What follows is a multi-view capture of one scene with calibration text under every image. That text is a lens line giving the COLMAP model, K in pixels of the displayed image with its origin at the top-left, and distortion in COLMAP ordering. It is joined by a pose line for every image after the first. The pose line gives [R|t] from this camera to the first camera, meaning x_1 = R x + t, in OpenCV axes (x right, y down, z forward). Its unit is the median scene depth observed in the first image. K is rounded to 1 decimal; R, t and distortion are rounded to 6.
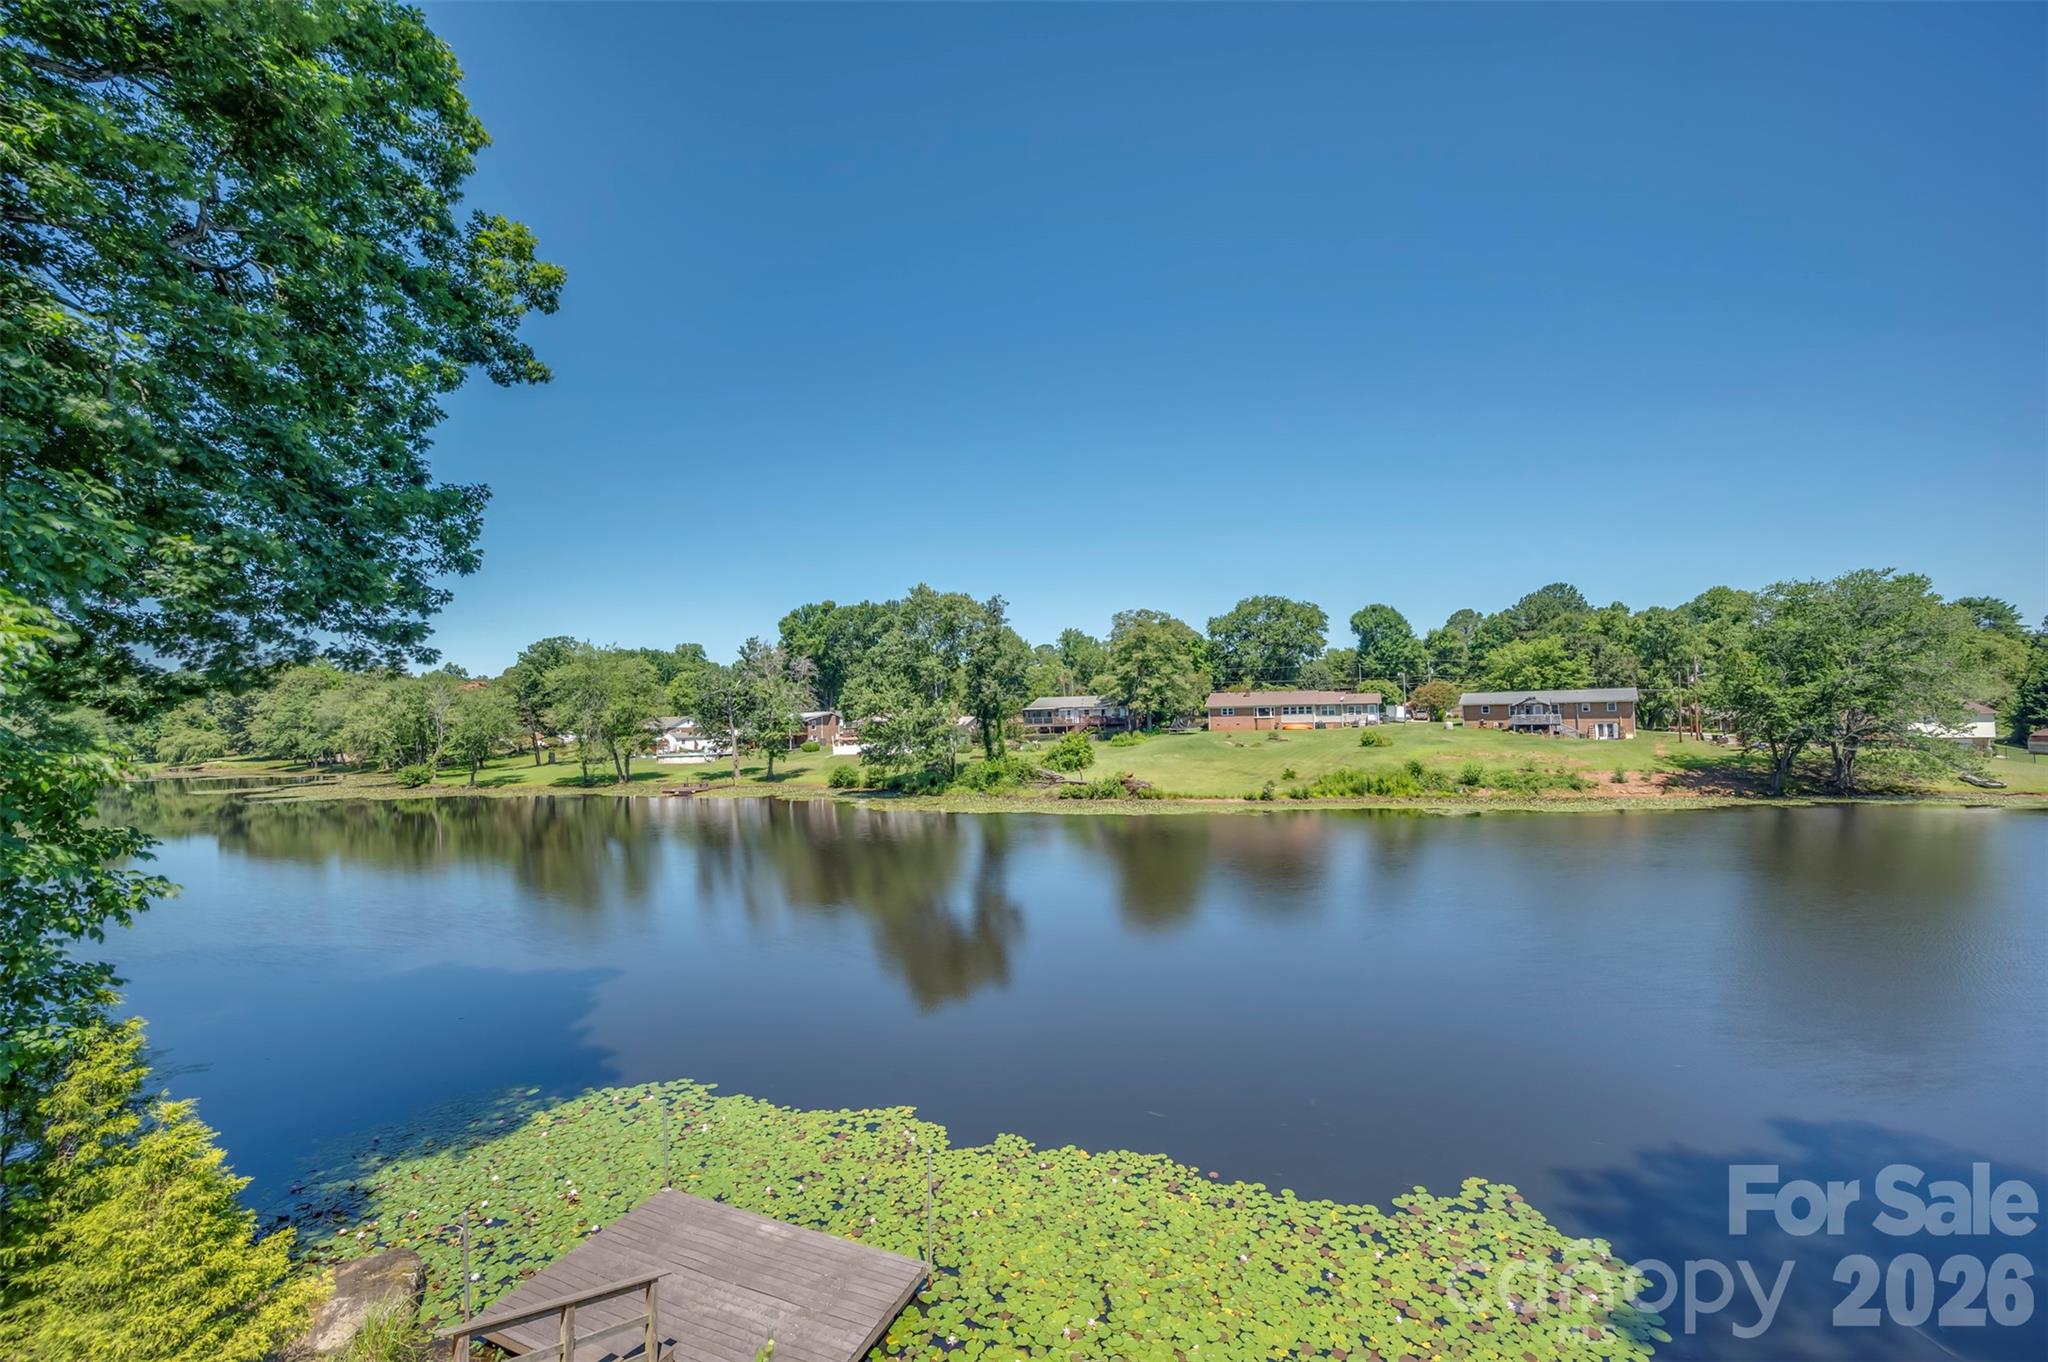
lens RADIAL K [[803.4, 0, 1025.2], [0, 803.4, 690.1], [0, 0, 1]] dist [0.002701, -0.000532]
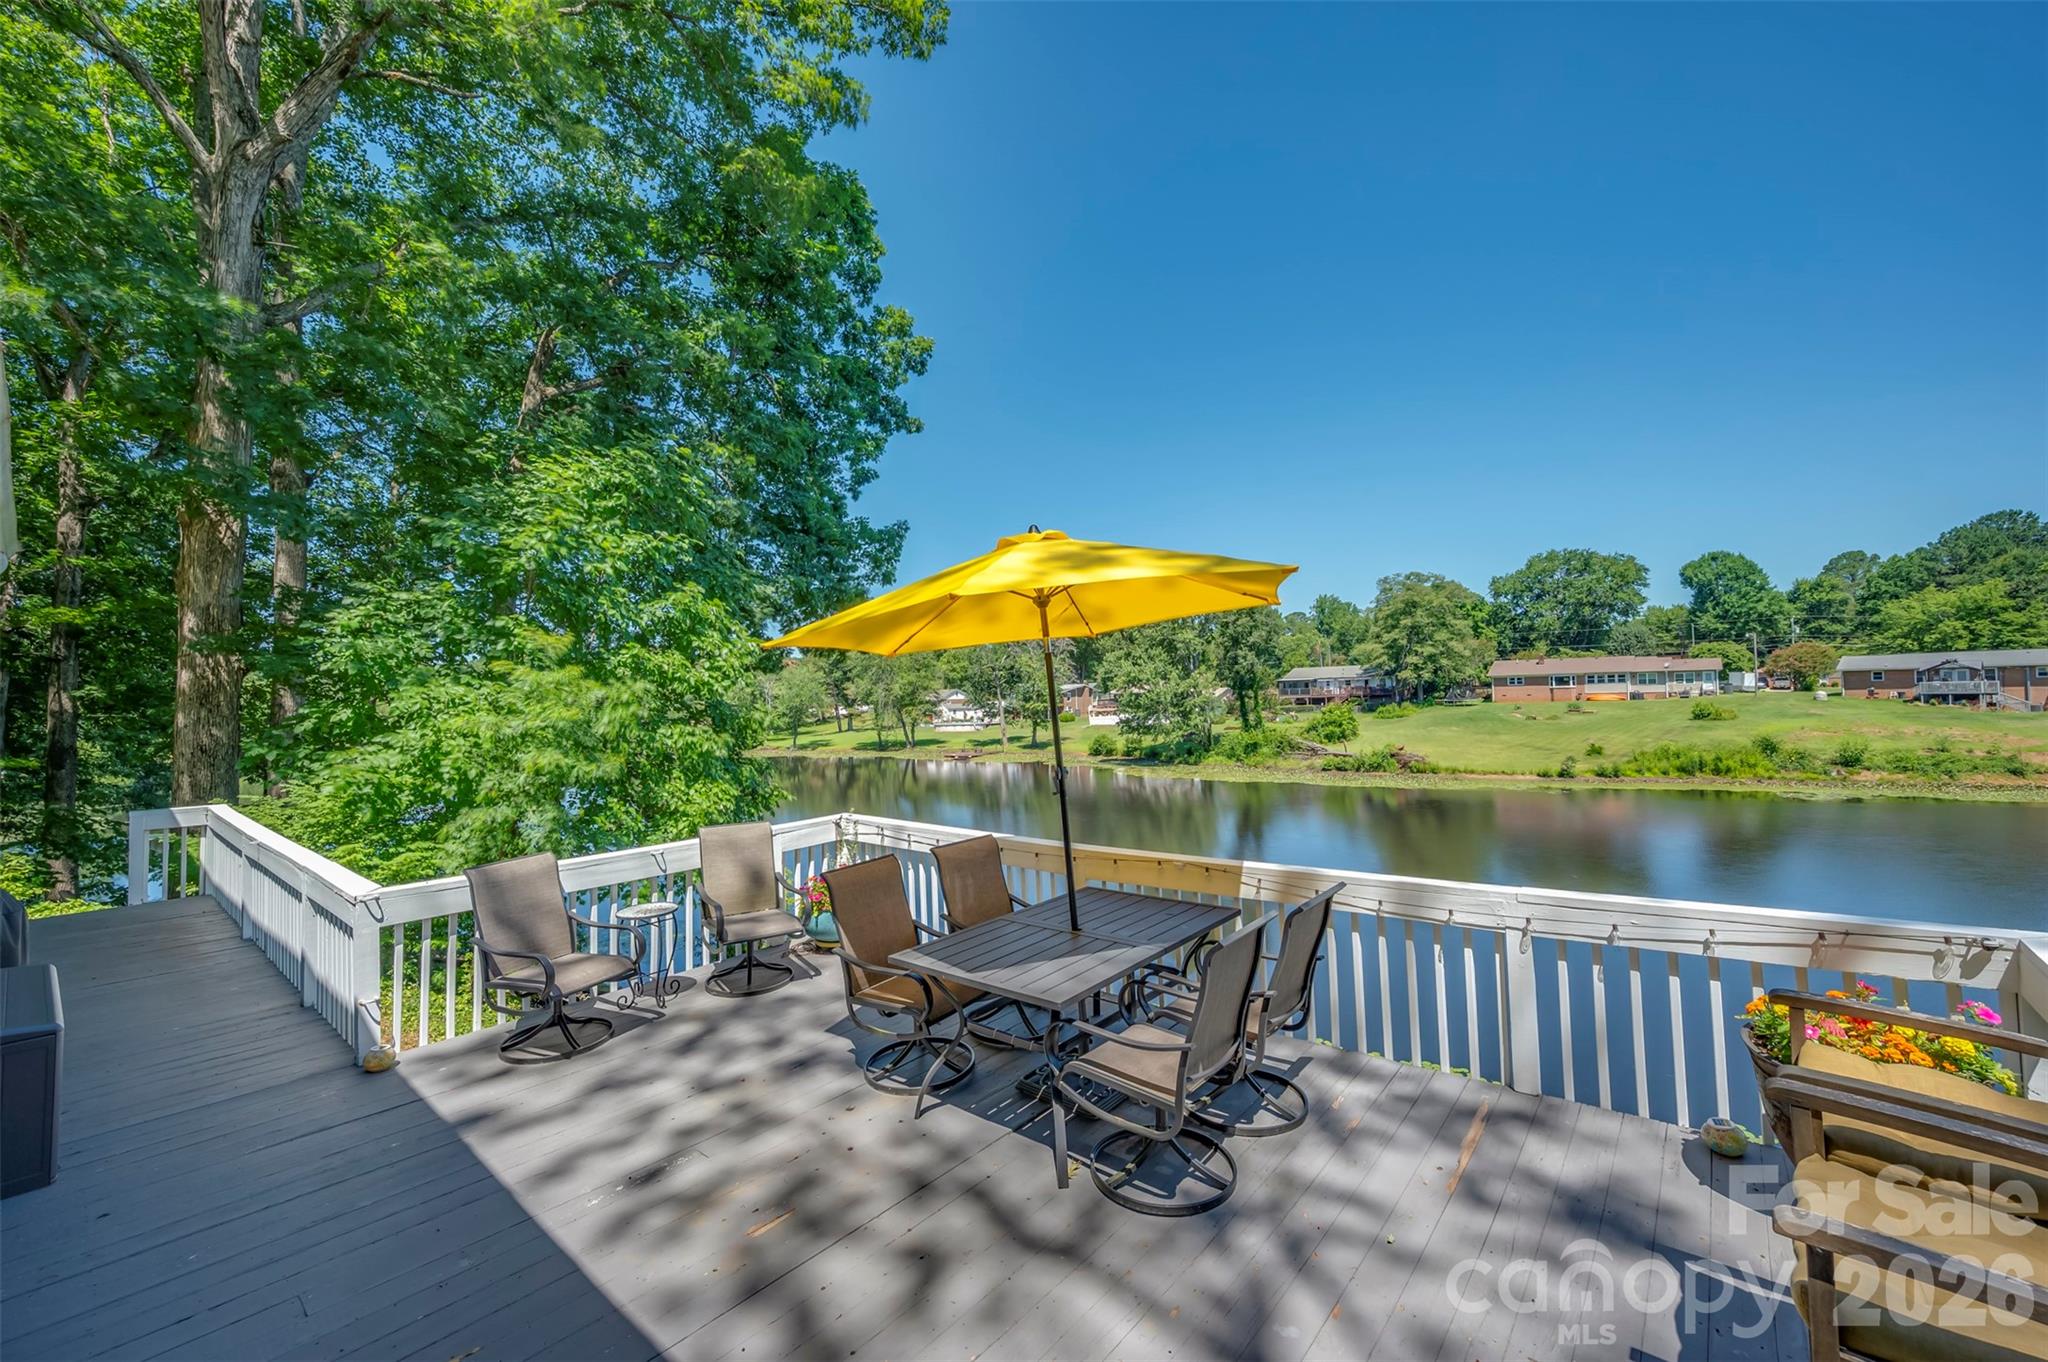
lens RADIAL K [[803.4, 0, 1016.4], [0, 803.4, 689.5], [0, 0, 1]] dist [0.002701, -0.000532]
pose [[0.953557, -0.004911, -0.301173, -0.014598], [0.015343, 0.999361, 0.032284, -0.001737], [0.300822, -0.035406, 0.953023, -0.042141]]
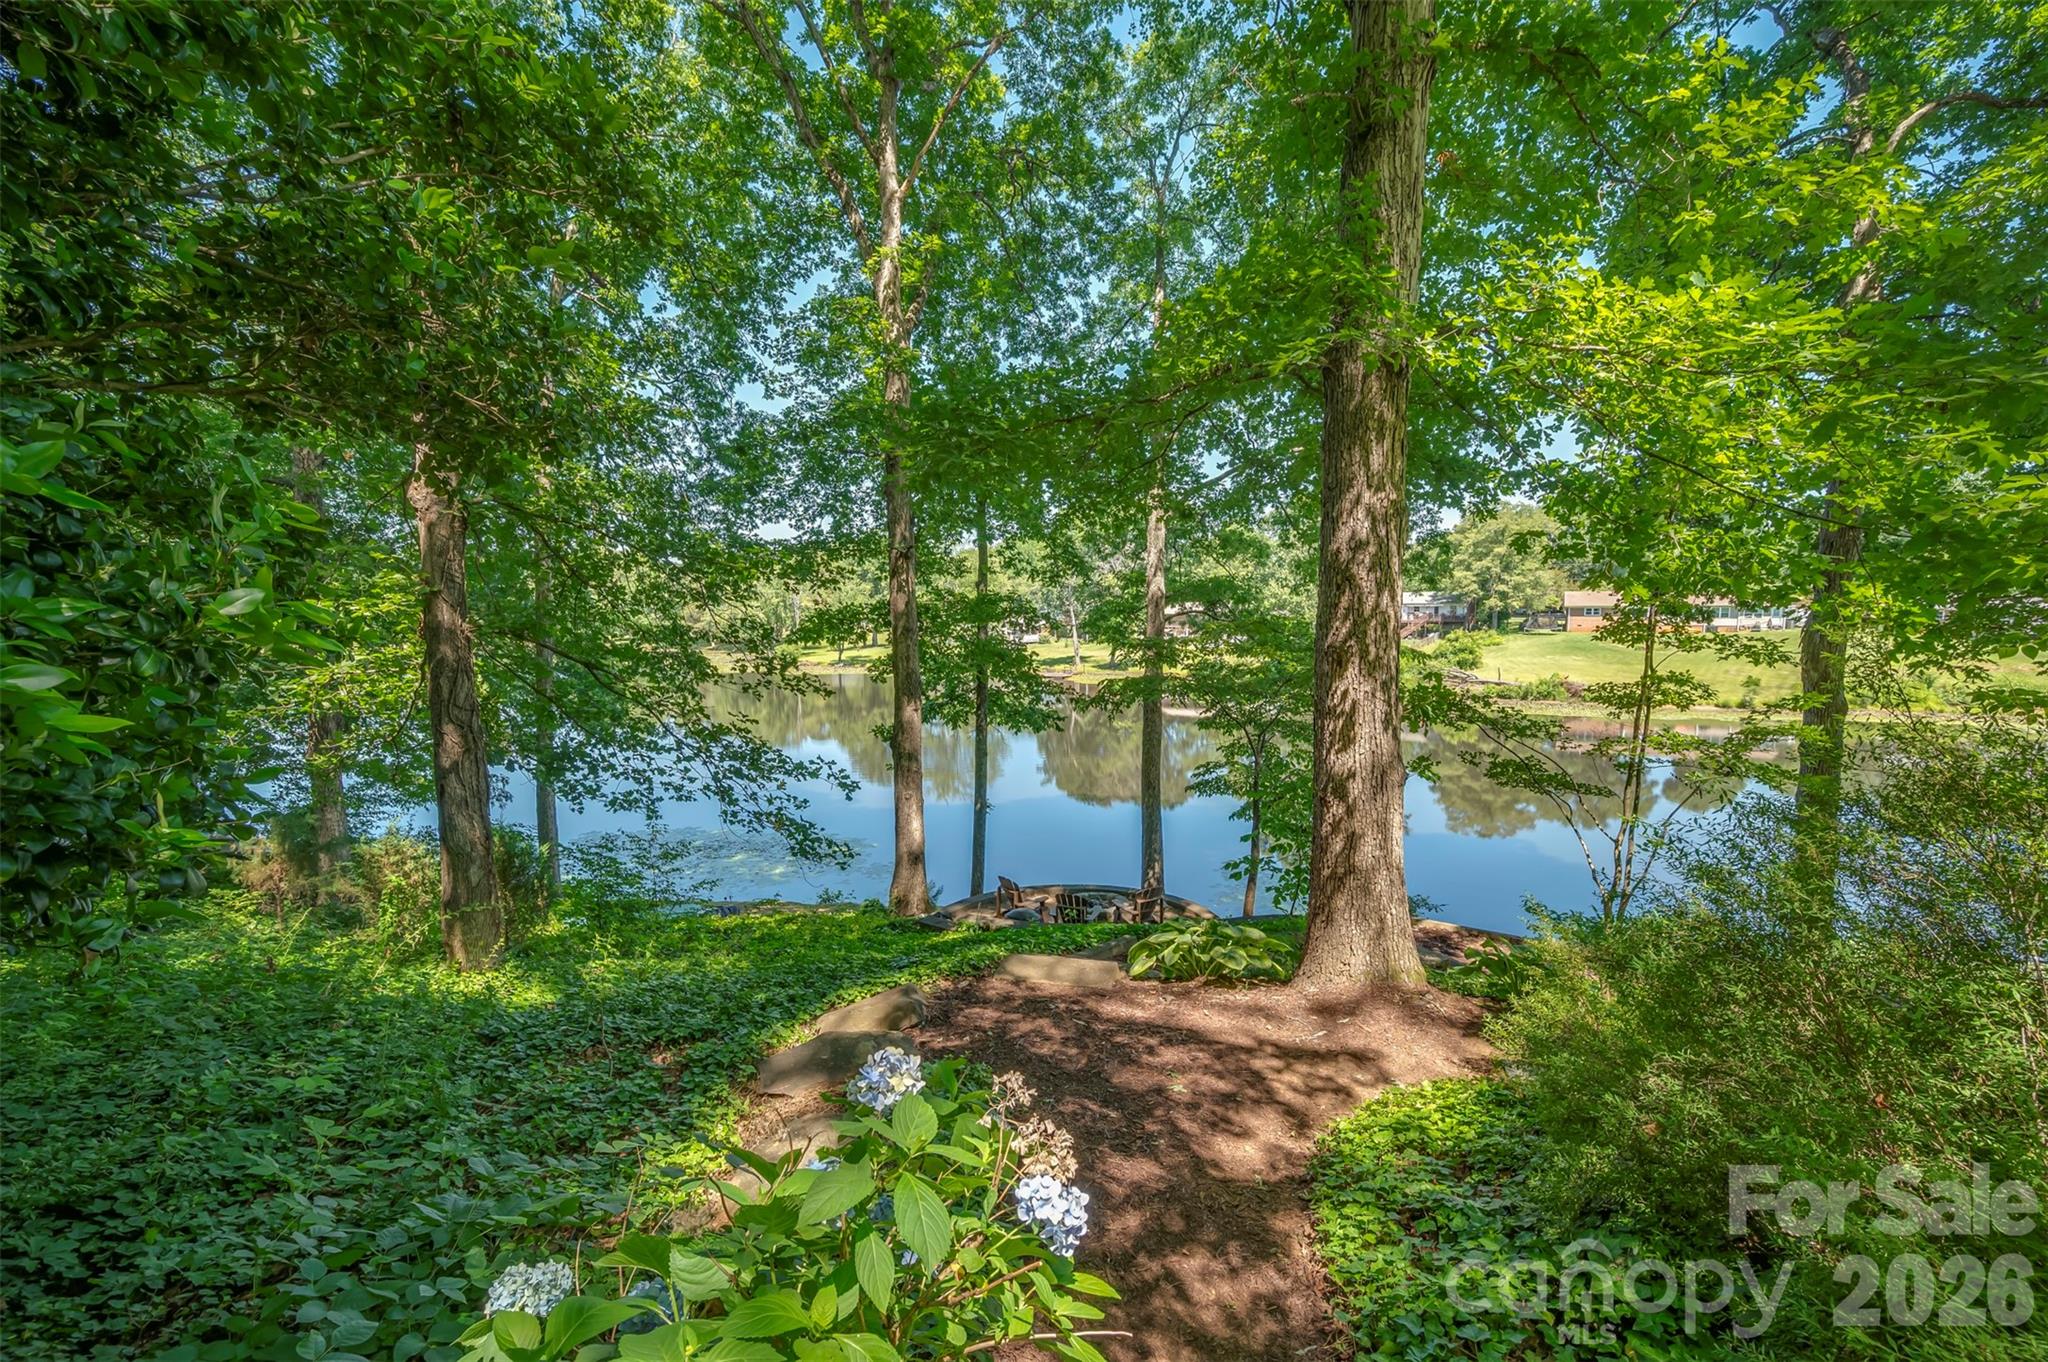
lens RADIAL K [[803.4, 0, 1019.5], [0, 803.4, 678.2], [0, 0, 1]] dist [0.002701, -0.000532]
pose [[0.984018, 0.034529, -0.174692, -0.277719], [-0.012960, 0.992306, 0.123131, -0.003307], [0.177599, -0.118899, 0.976894, -0.056794]]
